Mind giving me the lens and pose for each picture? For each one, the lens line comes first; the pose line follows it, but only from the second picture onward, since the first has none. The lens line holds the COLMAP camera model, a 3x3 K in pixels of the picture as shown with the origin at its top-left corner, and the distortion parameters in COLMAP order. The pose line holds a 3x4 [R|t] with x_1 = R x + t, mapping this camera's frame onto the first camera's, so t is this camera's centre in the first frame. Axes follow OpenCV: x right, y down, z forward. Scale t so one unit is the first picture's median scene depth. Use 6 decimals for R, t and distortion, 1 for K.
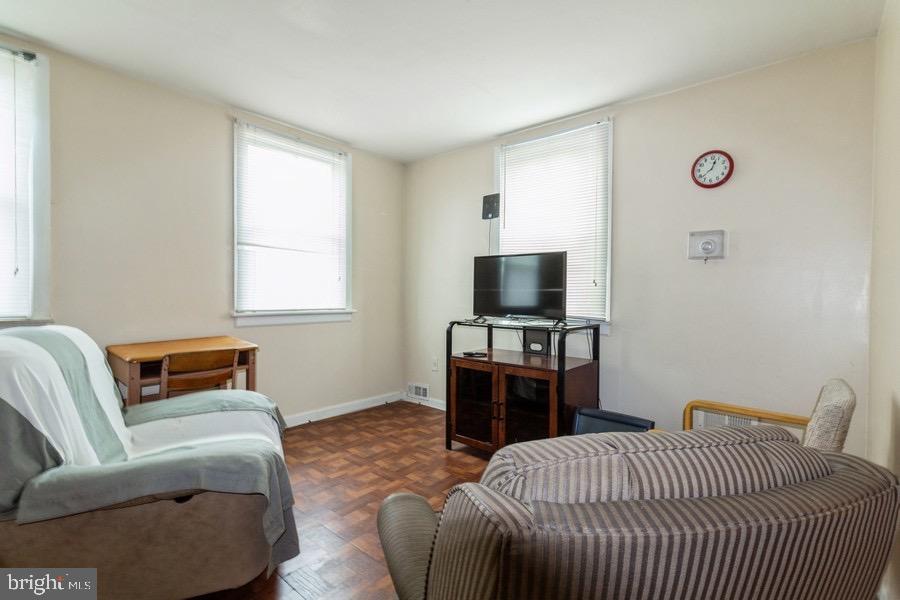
lens RADIAL K [[424.7, 0, 465.2], [0, 424.7, 297.4], [0, 0, 1]] dist [0.001924, 0.000400]
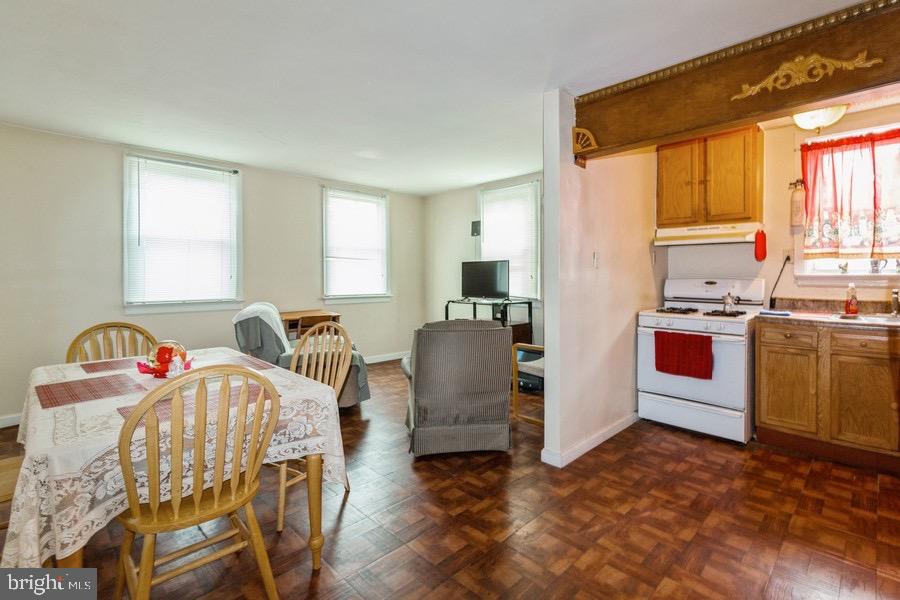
lens RADIAL K [[423.6, 0, 468.1], [0, 423.6, 280.5], [0, 0, 1]] dist [0.000951, 0.000294]
pose [[0.997021, -0.012449, -0.076125, 0.172398], [0.012115, 0.999915, -0.004850, -0.014420], [0.076179, 0.003913, 0.997086, -0.666463]]
